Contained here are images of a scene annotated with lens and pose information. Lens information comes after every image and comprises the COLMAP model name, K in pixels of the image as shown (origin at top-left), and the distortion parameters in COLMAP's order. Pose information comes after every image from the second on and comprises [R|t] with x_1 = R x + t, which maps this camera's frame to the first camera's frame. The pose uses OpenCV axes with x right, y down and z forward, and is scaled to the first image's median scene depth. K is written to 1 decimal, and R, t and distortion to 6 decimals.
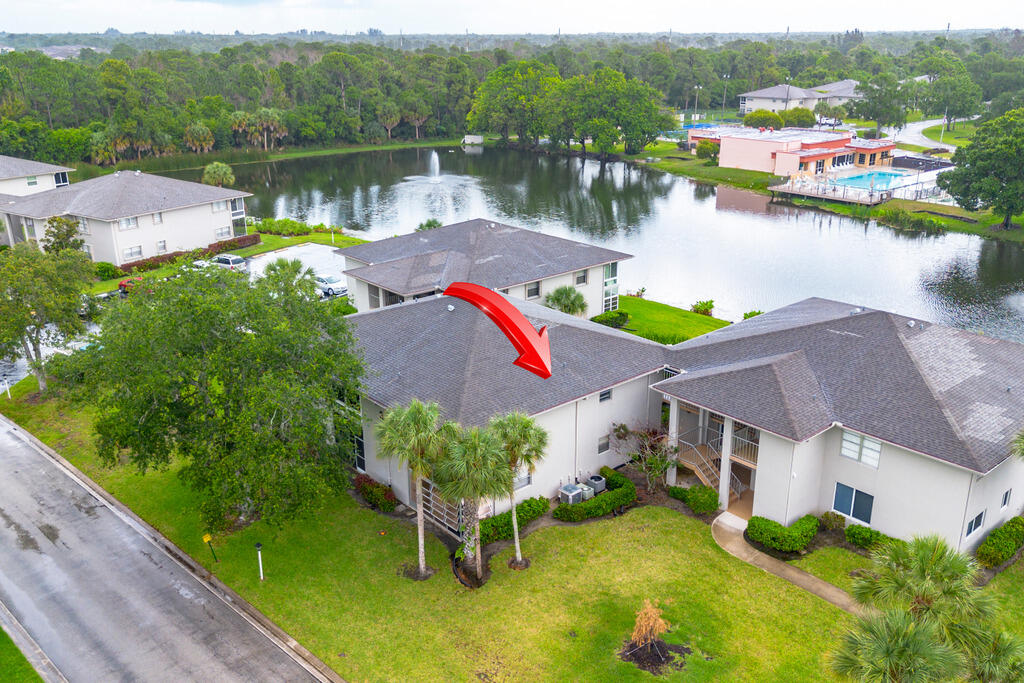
lens RADIAL K [[854.0, 0, 512.0], [0, 854.0, 341.5], [0, 0, 1]] dist [0.081489, -0.088140]
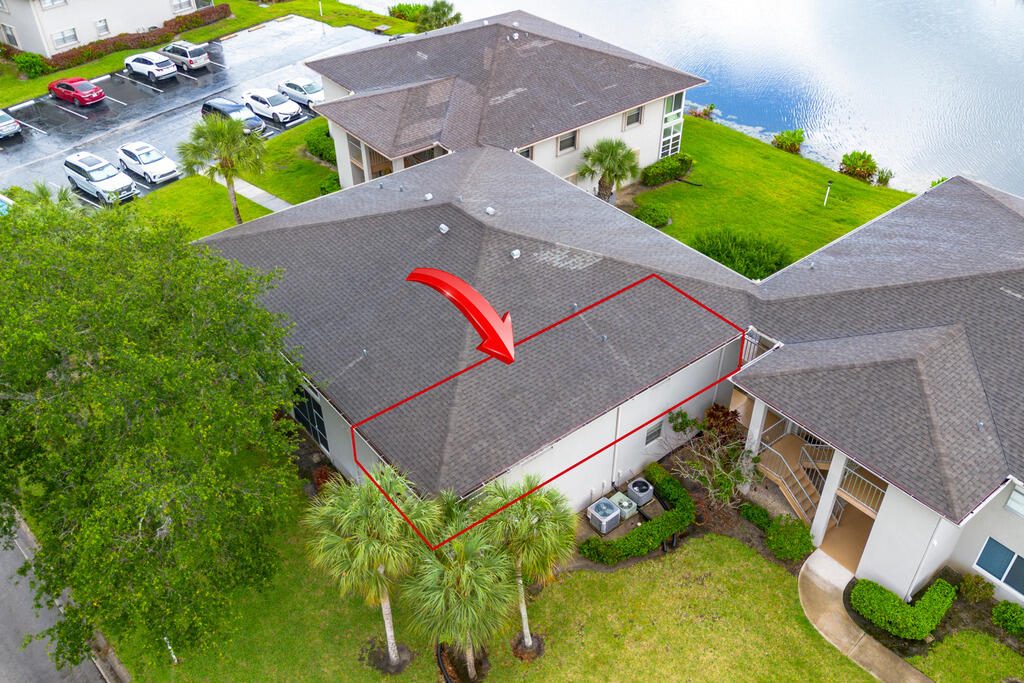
lens RADIAL K [[866.6, 0, 512.0], [0, 866.6, 341.5], [0, 0, 1]] dist [0.040282, -0.001698]
pose [[0.998994, 0.025962, -0.036551, 0.011752], [-0.013405, 0.950939, 0.309087, -0.170143], [0.042782, -0.308287, 0.950331, 0.306796]]
